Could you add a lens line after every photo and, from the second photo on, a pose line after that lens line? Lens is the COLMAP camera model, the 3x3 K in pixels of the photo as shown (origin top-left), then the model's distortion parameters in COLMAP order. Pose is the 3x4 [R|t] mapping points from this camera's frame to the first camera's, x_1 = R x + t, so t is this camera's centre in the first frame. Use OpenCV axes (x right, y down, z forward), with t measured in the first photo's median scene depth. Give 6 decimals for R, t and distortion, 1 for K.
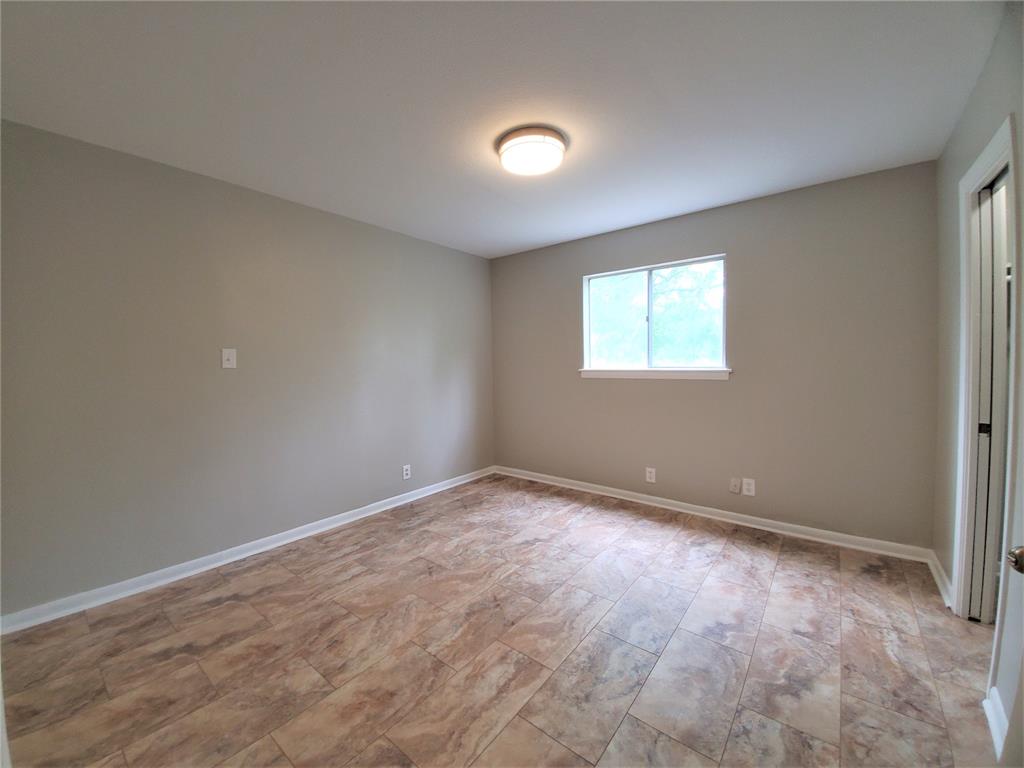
lens RADIAL K [[410.6, 0, 514.7], [0, 410.6, 381.2], [0, 0, 1]] dist [-0.019344, -0.001388]
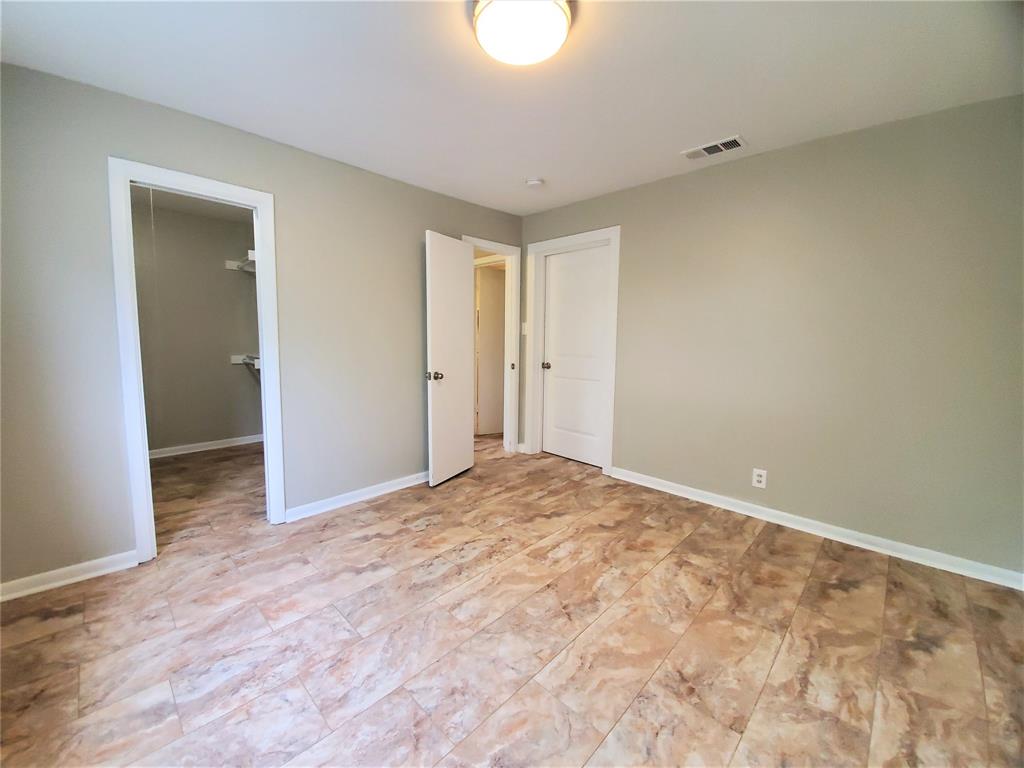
lens RADIAL K [[410.6, 0, 507.9], [0, 410.6, 378.6], [0, 0, 1]] dist [-0.019344, -0.001388]
pose [[-0.993504, -0.009017, 0.113438, -0.015206], [0.008402, 0.988322, 0.152146, -0.085871], [-0.113486, 0.152110, -0.981827, 2.014557]]
